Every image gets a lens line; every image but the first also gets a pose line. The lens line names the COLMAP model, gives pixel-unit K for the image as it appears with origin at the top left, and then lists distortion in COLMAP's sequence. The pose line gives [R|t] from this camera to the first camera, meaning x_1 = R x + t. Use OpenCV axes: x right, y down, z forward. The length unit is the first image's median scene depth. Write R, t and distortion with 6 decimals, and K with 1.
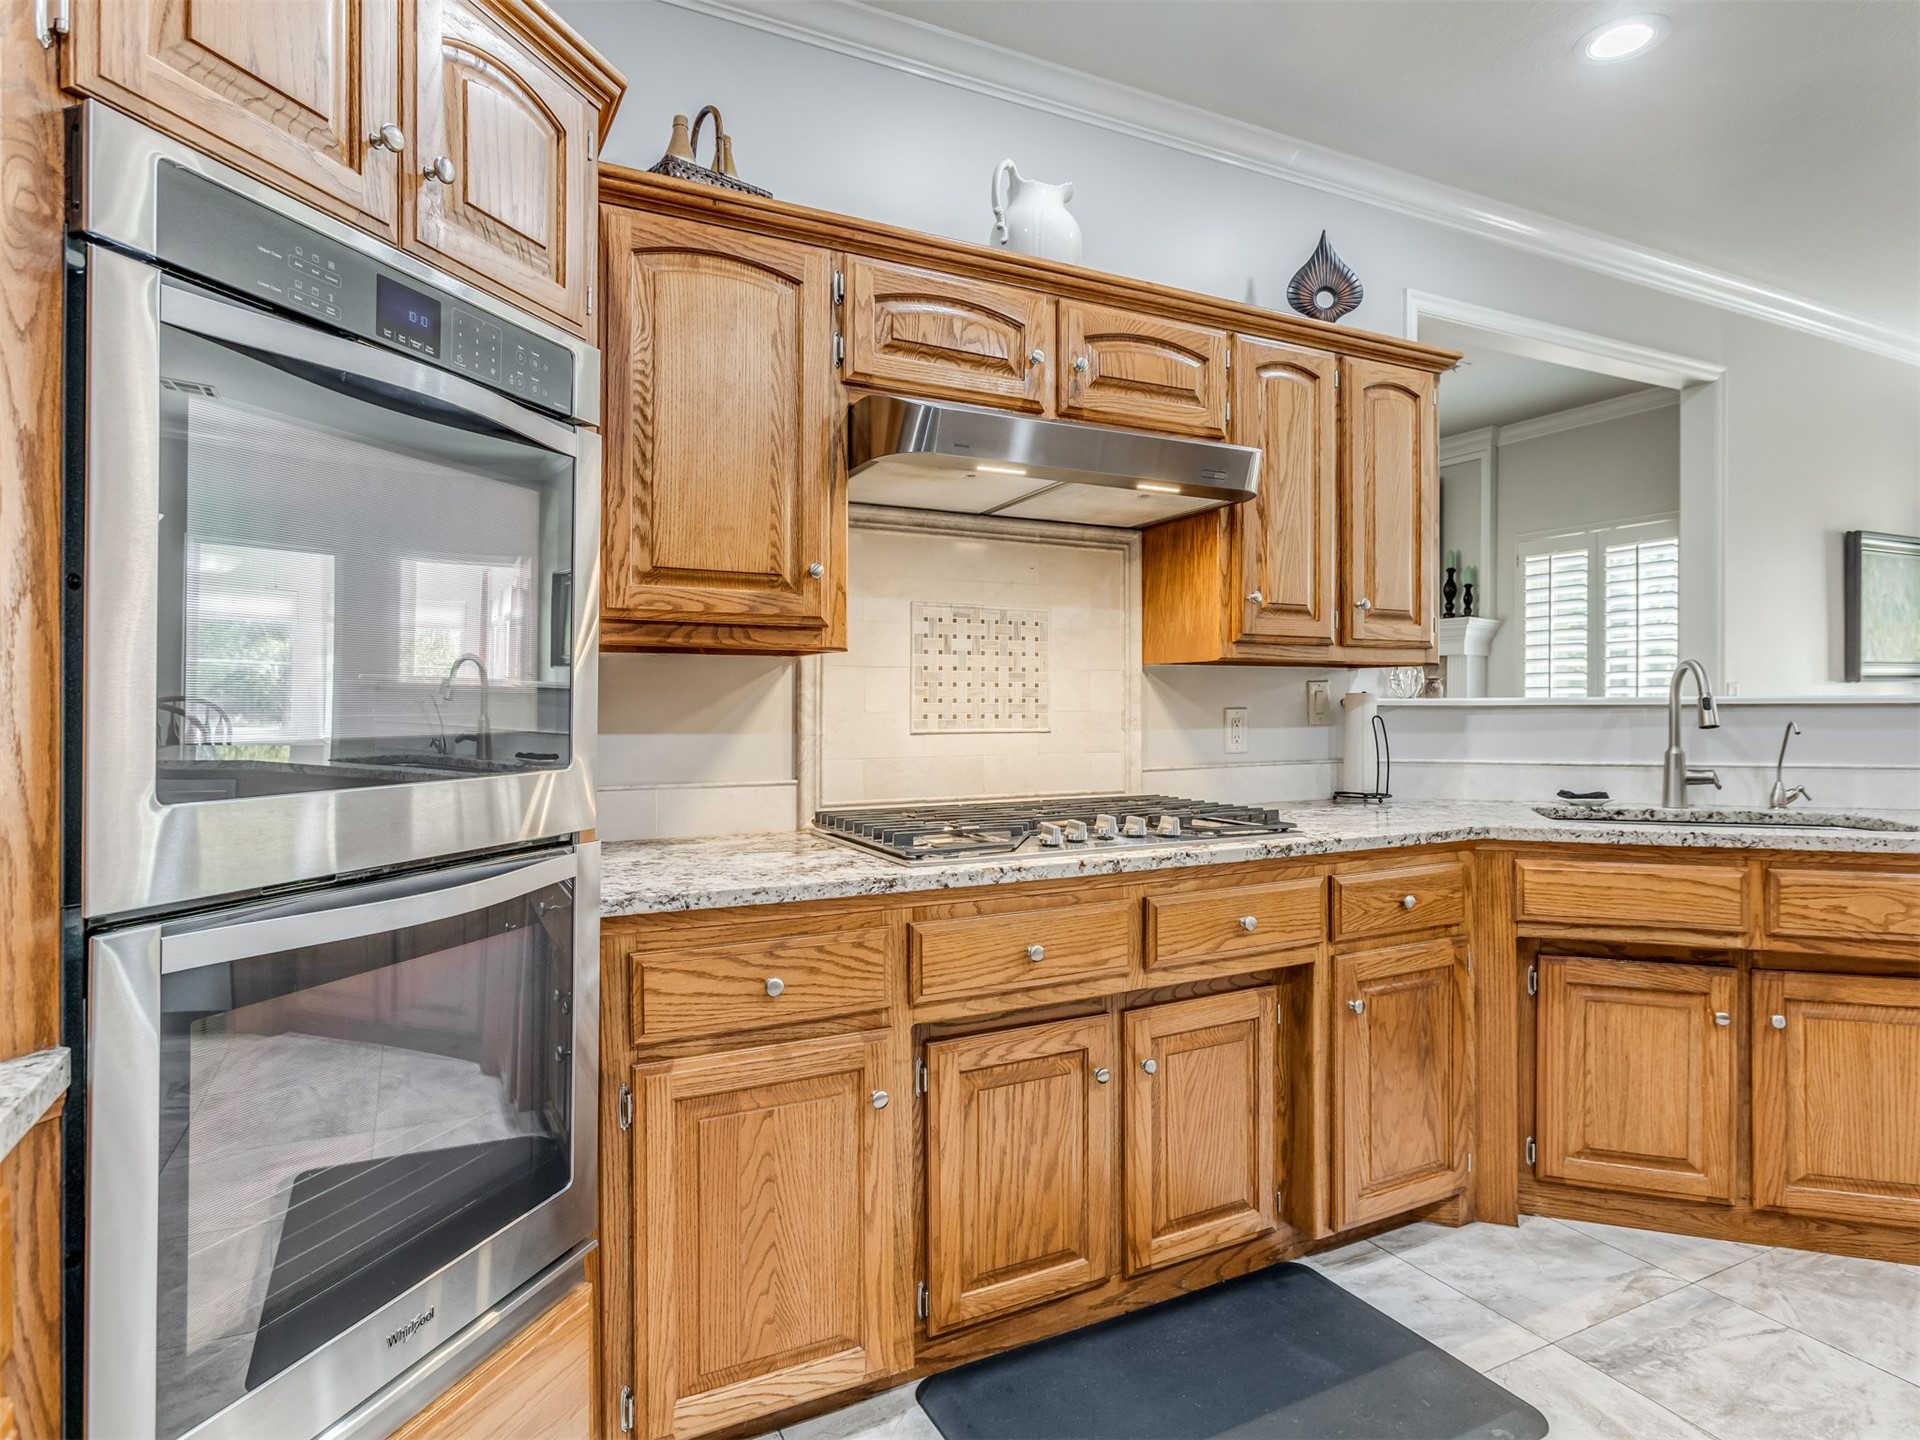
lens RADIAL K [[999.4, 0, 960.0], [0, 999.4, 720.0], [0, 0, 1]] dist [0.000114, 0.001667]
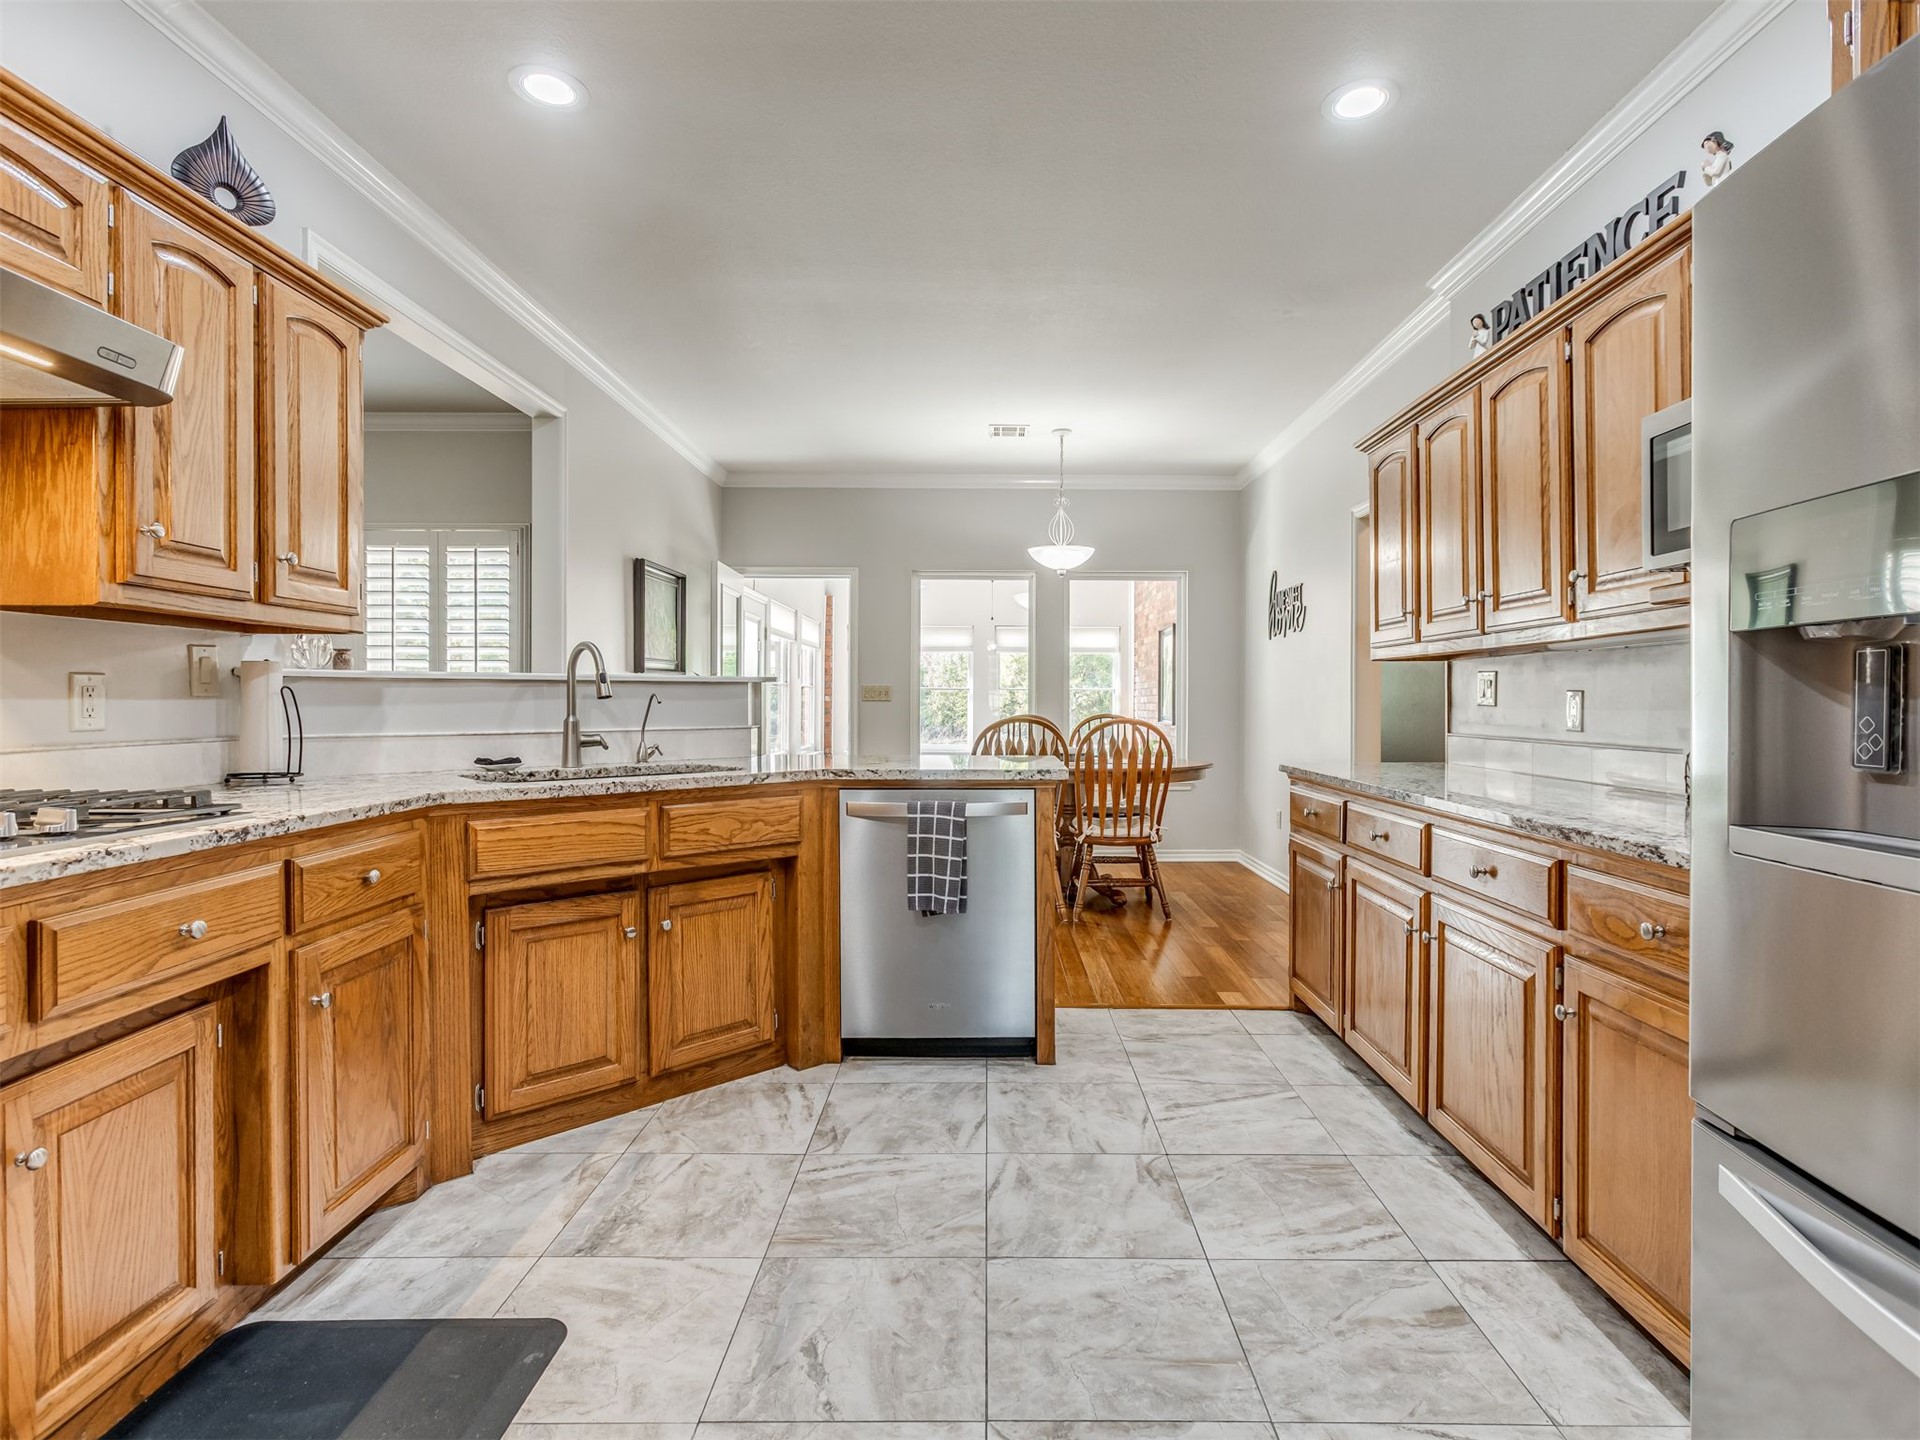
lens RADIAL K [[973.0, 0, 903.1], [0, 973.0, 715.6], [0, 0, 1]] dist [-0.005289, 0.006844]
pose [[0.486137, -0.000585, 0.873883, -0.109566], [-0.001082, 0.999999, 0.001271, 0.028088], [-0.873882, -0.001563, 0.486135, 0.116530]]
